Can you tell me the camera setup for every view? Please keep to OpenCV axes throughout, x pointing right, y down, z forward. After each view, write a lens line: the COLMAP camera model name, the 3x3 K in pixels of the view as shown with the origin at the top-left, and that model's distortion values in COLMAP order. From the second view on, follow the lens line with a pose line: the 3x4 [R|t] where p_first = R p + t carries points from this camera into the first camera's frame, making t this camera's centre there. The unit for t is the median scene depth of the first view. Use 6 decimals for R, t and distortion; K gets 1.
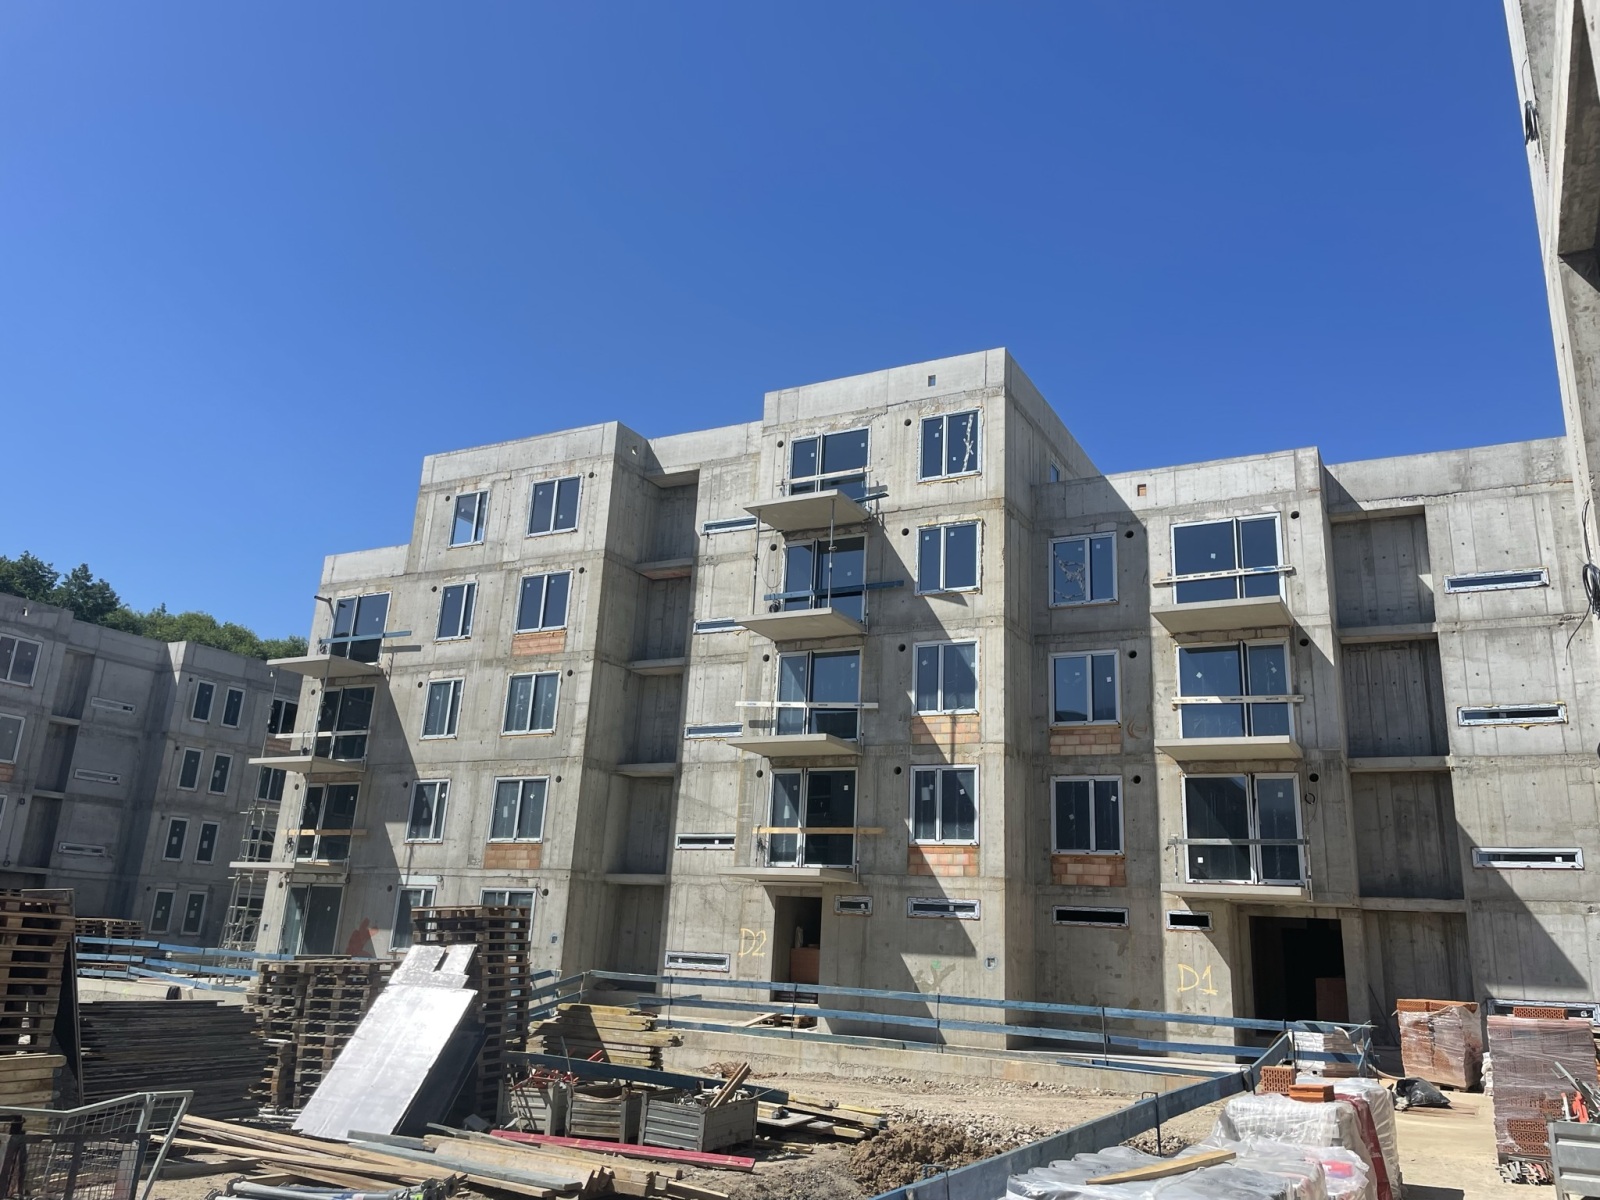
lens RADIAL K [[1224.8, 0, 807.4], [0, 1224.8, 589.3], [0, 0, 1]] dist [0.064298, -0.005951]
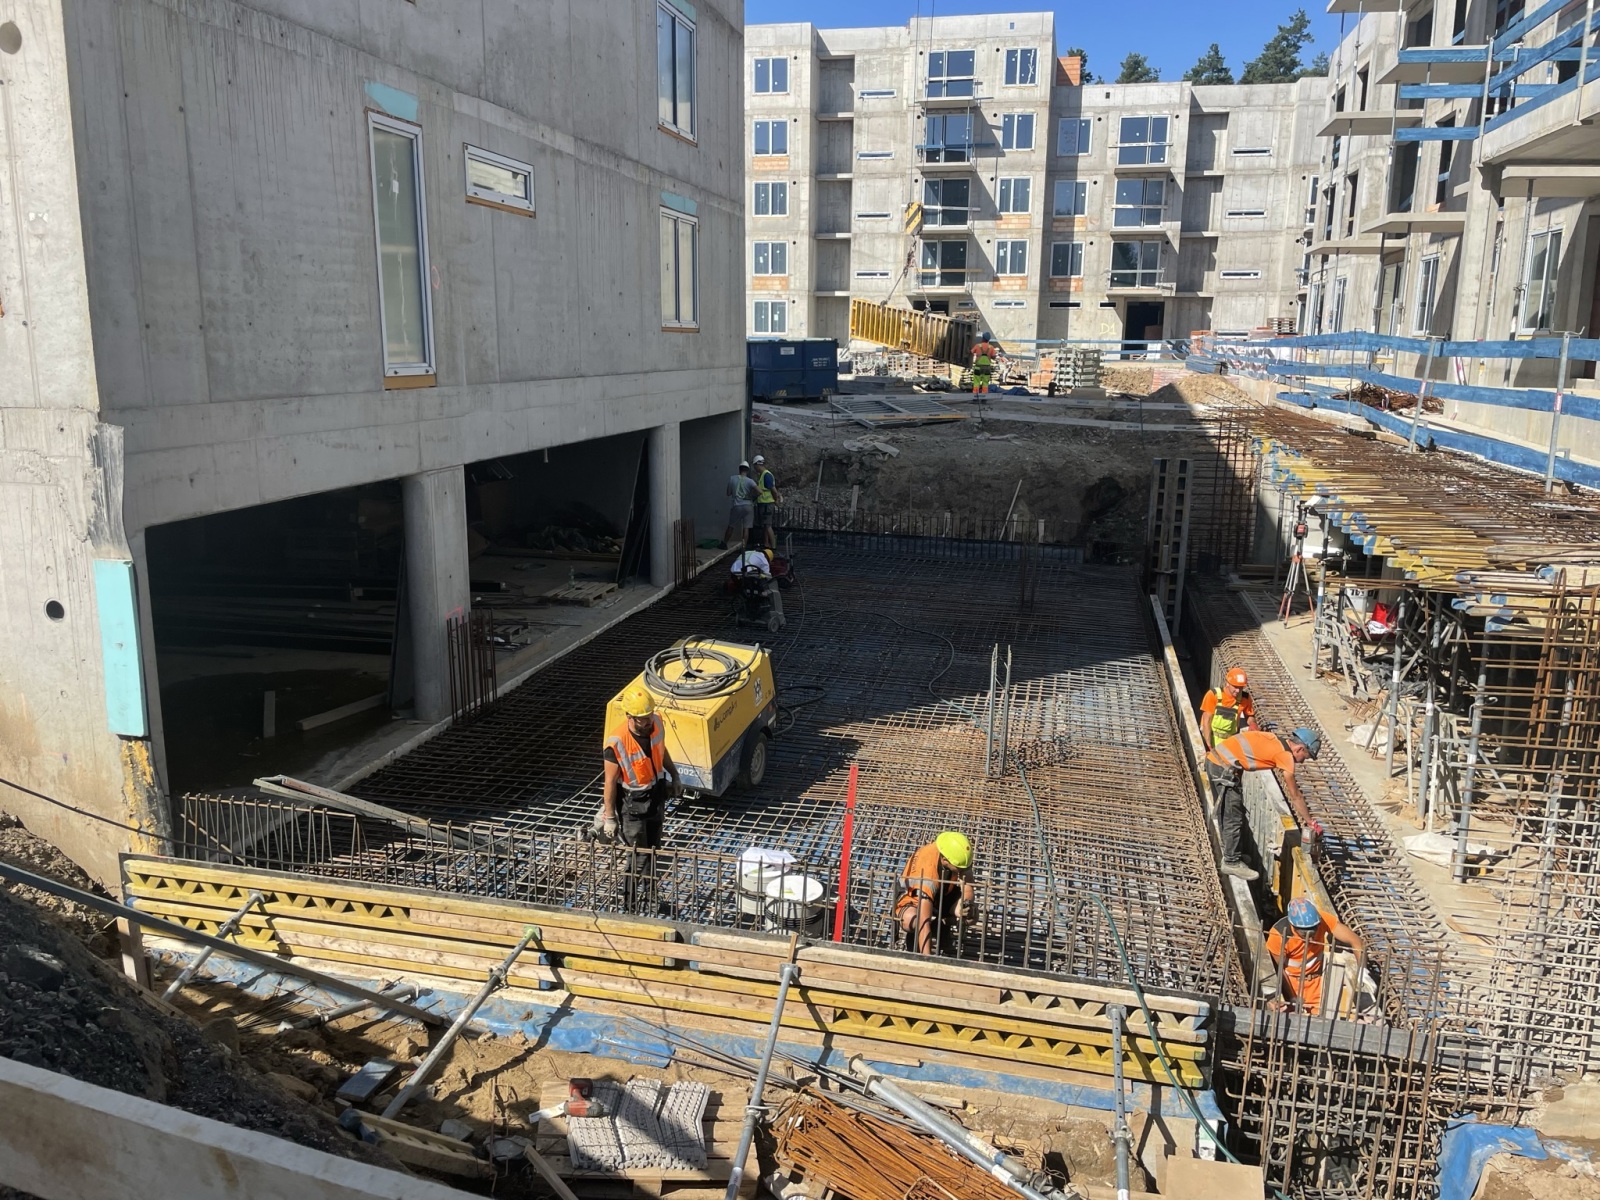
lens RADIAL K [[1224.8, 0, 792.3], [0, 1224.8, 594.3], [0, 0, 1]] dist [0.064298, -0.005951]
pose [[0.962047, -0.093674, 0.256303, -0.828345], [-0.041677, 0.877779, 0.477249, -0.311619], [-0.269683, -0.469818, 0.840561, -0.970482]]
